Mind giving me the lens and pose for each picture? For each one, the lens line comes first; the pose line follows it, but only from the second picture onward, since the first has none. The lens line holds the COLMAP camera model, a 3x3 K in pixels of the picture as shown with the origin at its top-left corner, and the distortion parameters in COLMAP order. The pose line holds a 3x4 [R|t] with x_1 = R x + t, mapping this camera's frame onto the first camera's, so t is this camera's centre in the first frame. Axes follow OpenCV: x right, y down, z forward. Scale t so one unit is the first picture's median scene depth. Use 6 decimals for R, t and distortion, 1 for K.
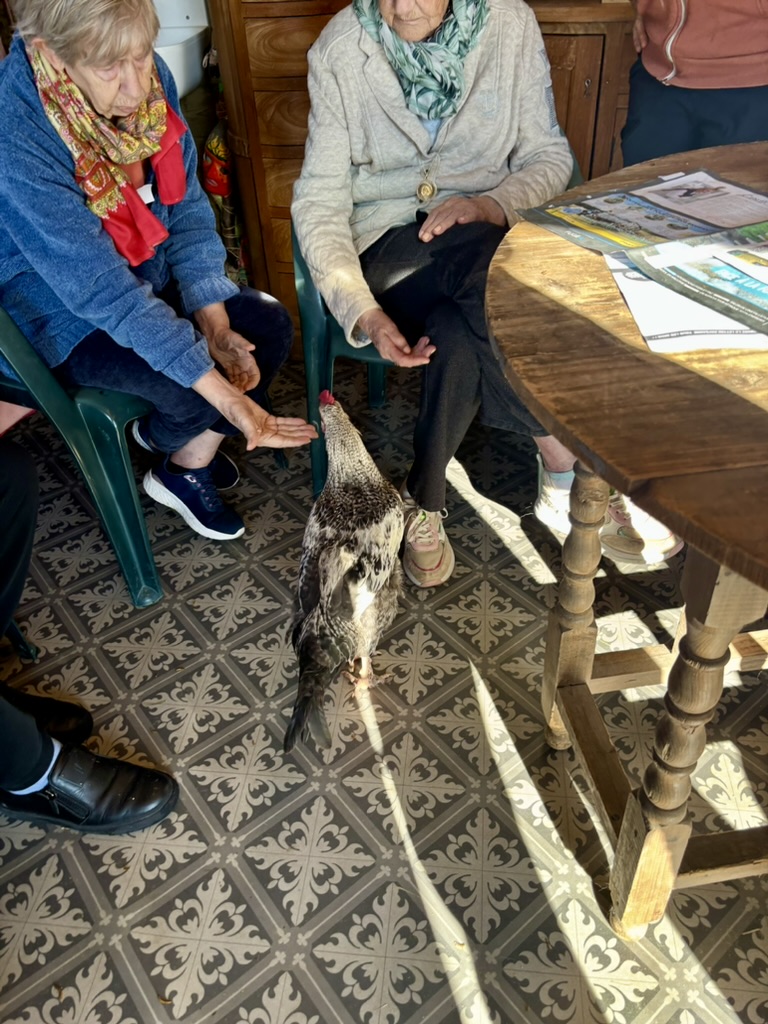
lens RADIAL K [[792.2, 0, 392.9], [0, 792.2, 521.3], [0, 0, 1]] dist [0.046650, -0.048925]
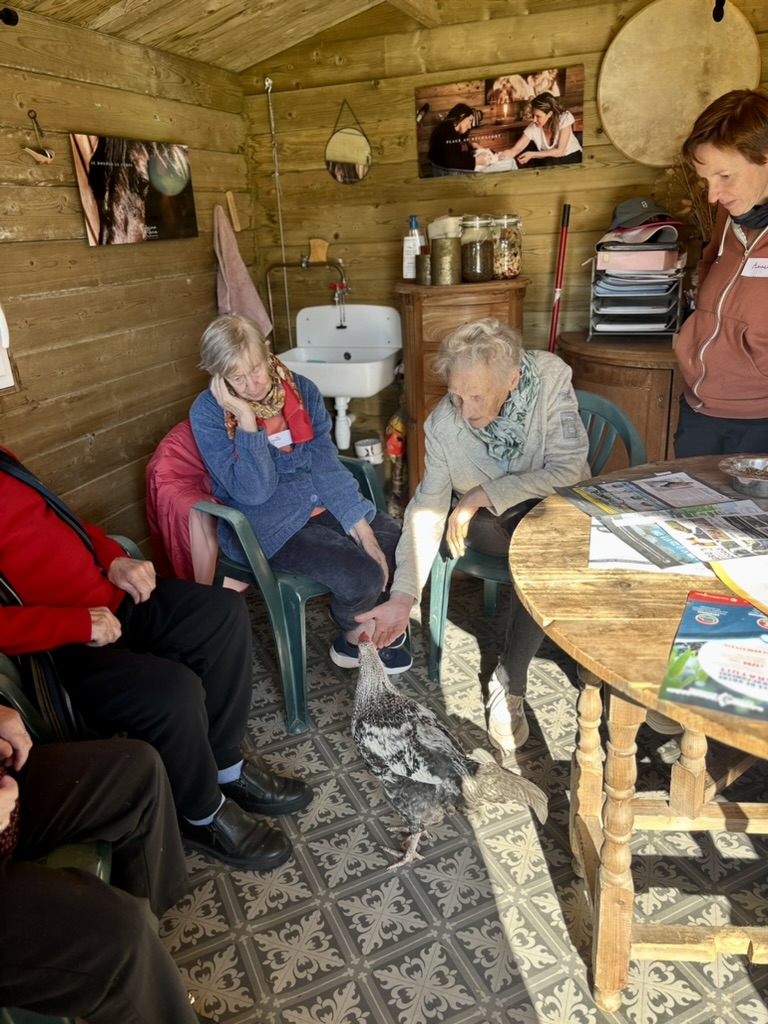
lens RADIAL K [[765.0, 0, 378.4], [0, 765.0, 530.2], [0, 0, 1]] dist [0.042557, -0.060222]
pose [[0.971130, 0.082861, -0.223699, 0.143464], [-0.141378, 0.955223, -0.259927, 0.142380], [0.192144, 0.284049, 0.939360, -0.478058]]
